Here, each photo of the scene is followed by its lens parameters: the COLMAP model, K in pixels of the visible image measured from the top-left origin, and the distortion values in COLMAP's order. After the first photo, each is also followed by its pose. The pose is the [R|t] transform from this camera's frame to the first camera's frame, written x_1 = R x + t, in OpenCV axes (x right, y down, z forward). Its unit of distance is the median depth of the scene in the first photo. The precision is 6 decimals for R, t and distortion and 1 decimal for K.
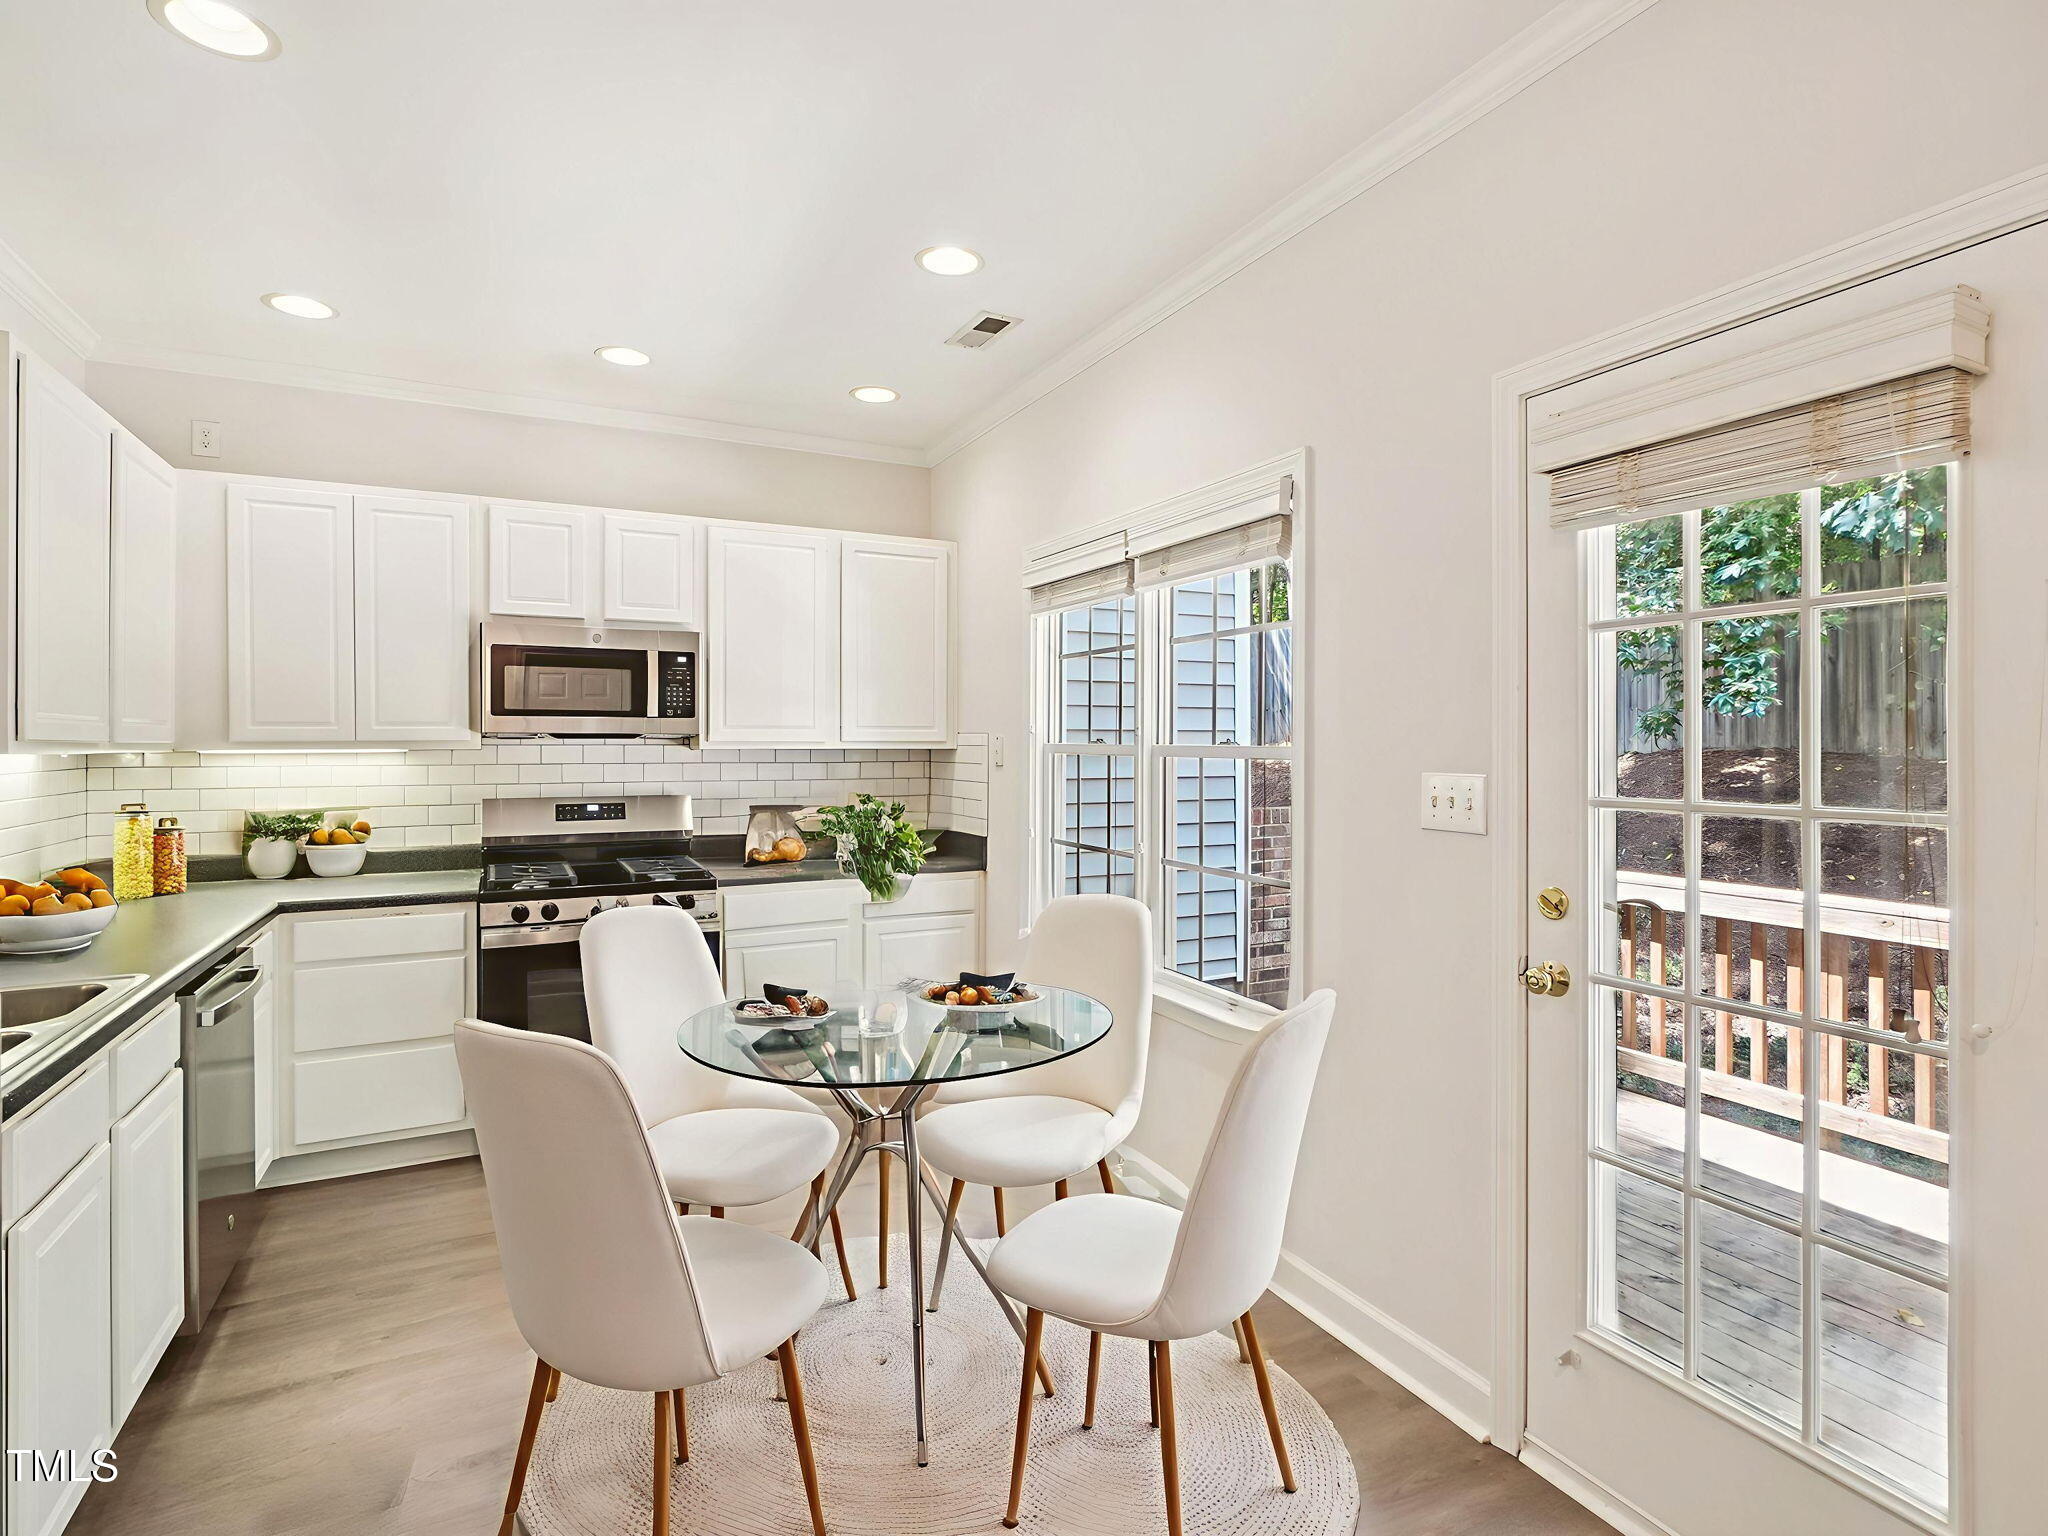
lens RADIAL K [[1038.8, 0, 1030.7], [0, 1038.8, 744.6], [0, 0, 1]] dist [-0.001559, -0.000064]
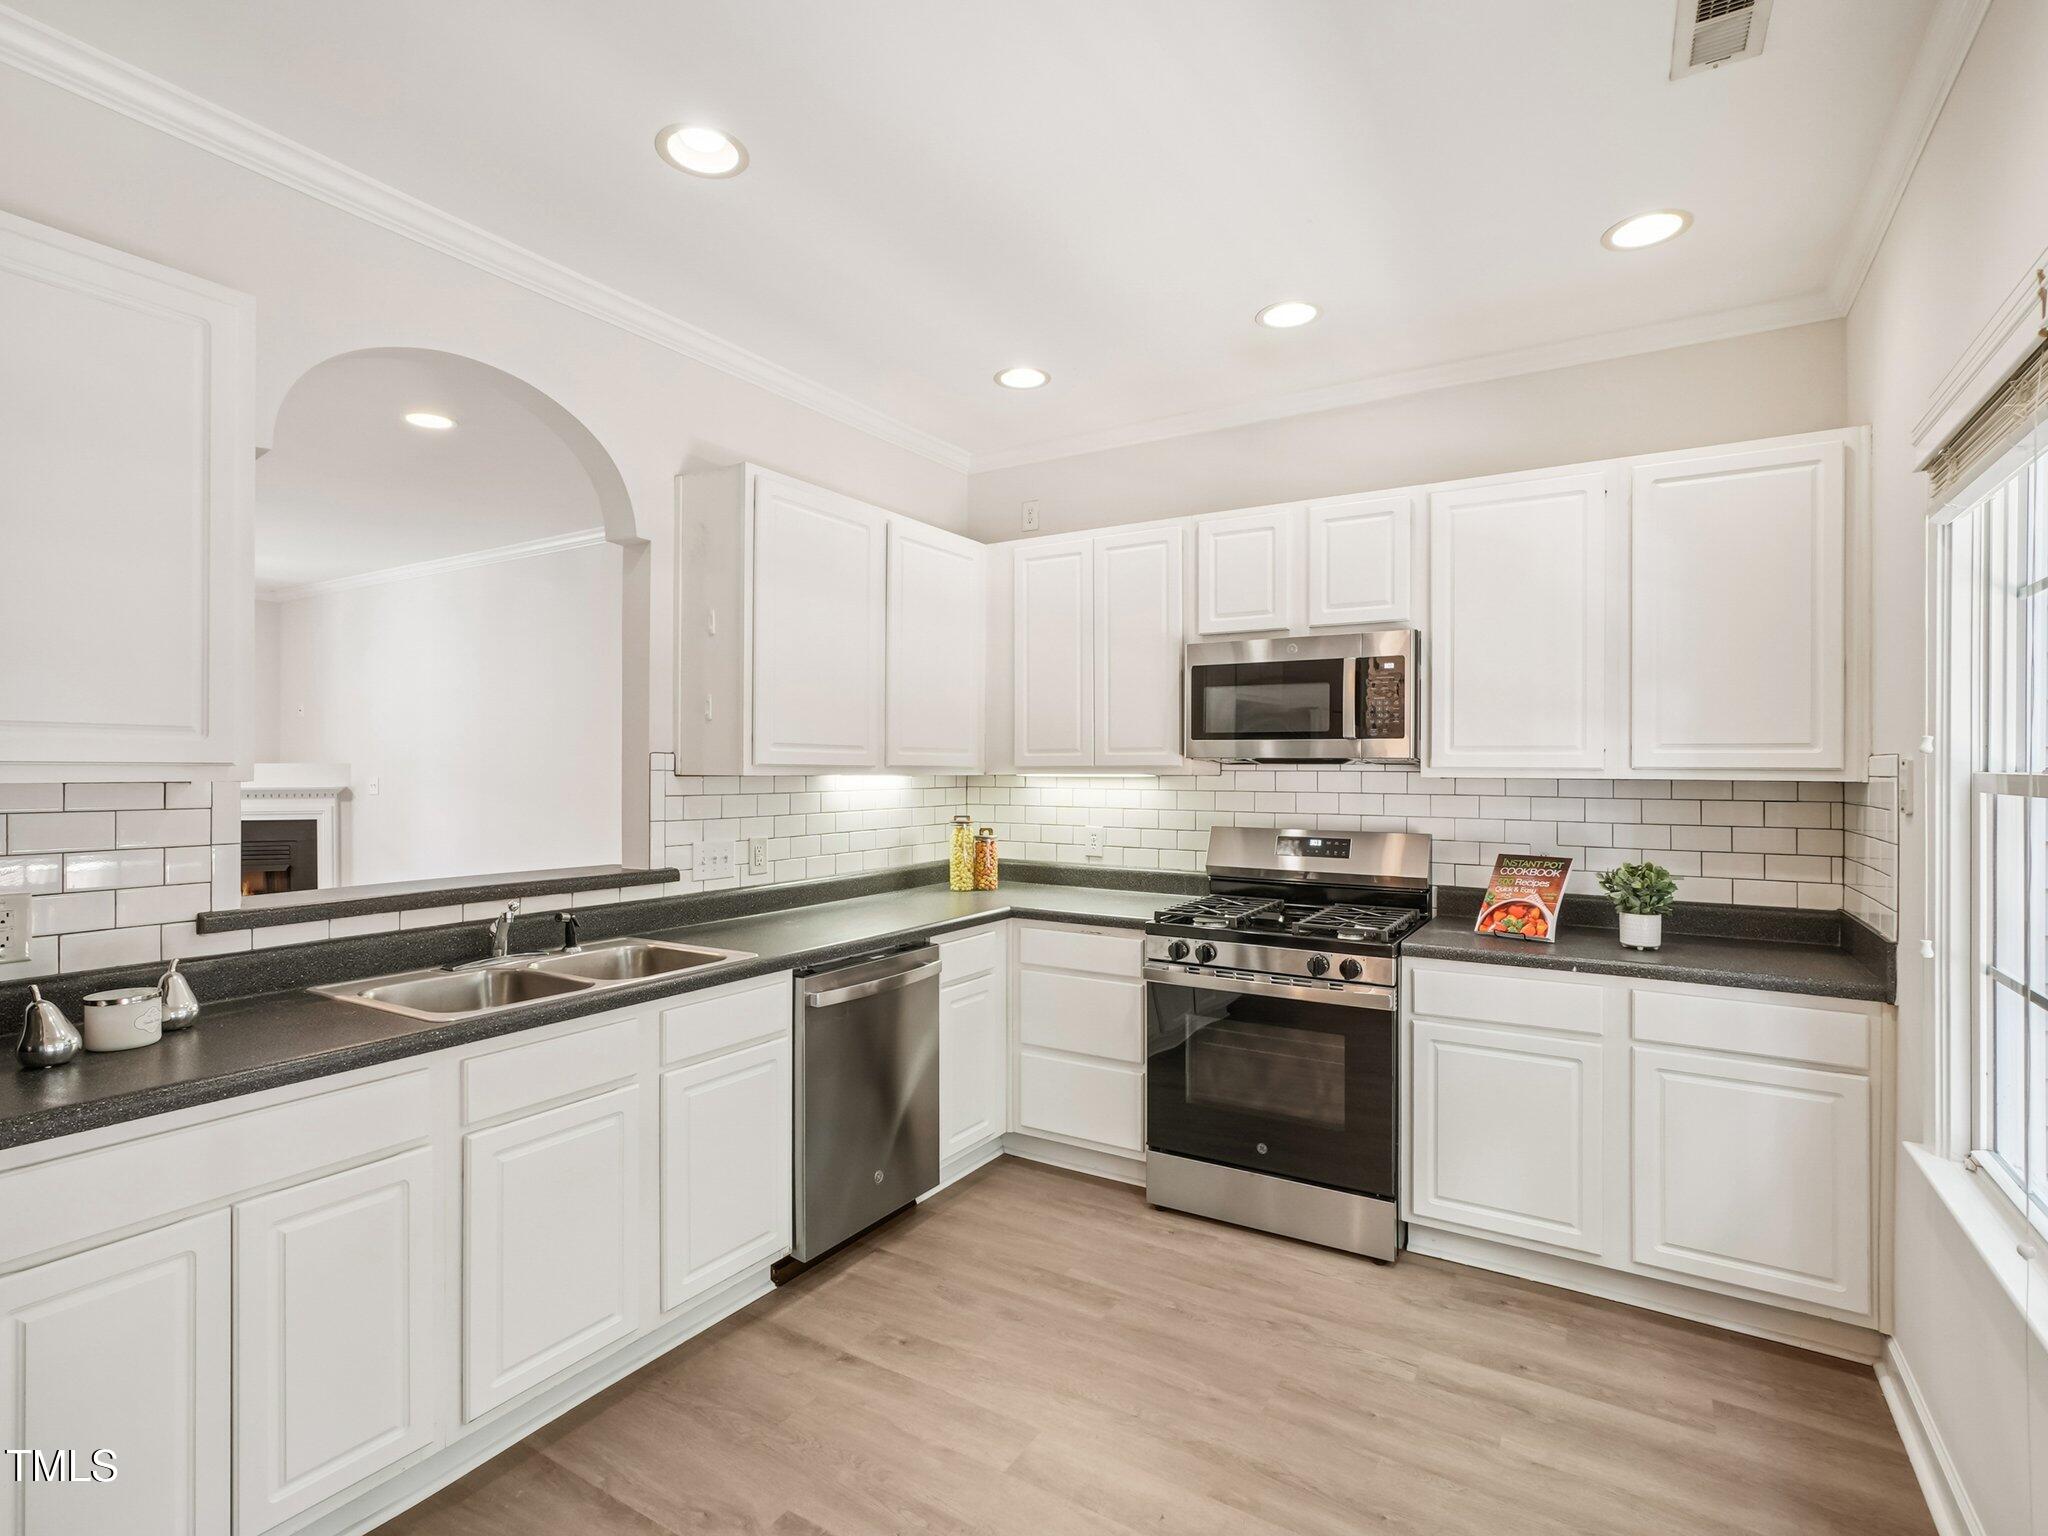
lens RADIAL K [[1000.9, 0, 1024.0], [0, 1000.9, 768.0], [0, 0, 1]] dist [0.000778, 0.000065]
pose [[0.526655, 0.001427, -0.850078, 0.179510], [-0.007552, 0.999967, -0.003001, 0.001823], [0.850046, 0.008000, 0.526648, 0.359066]]
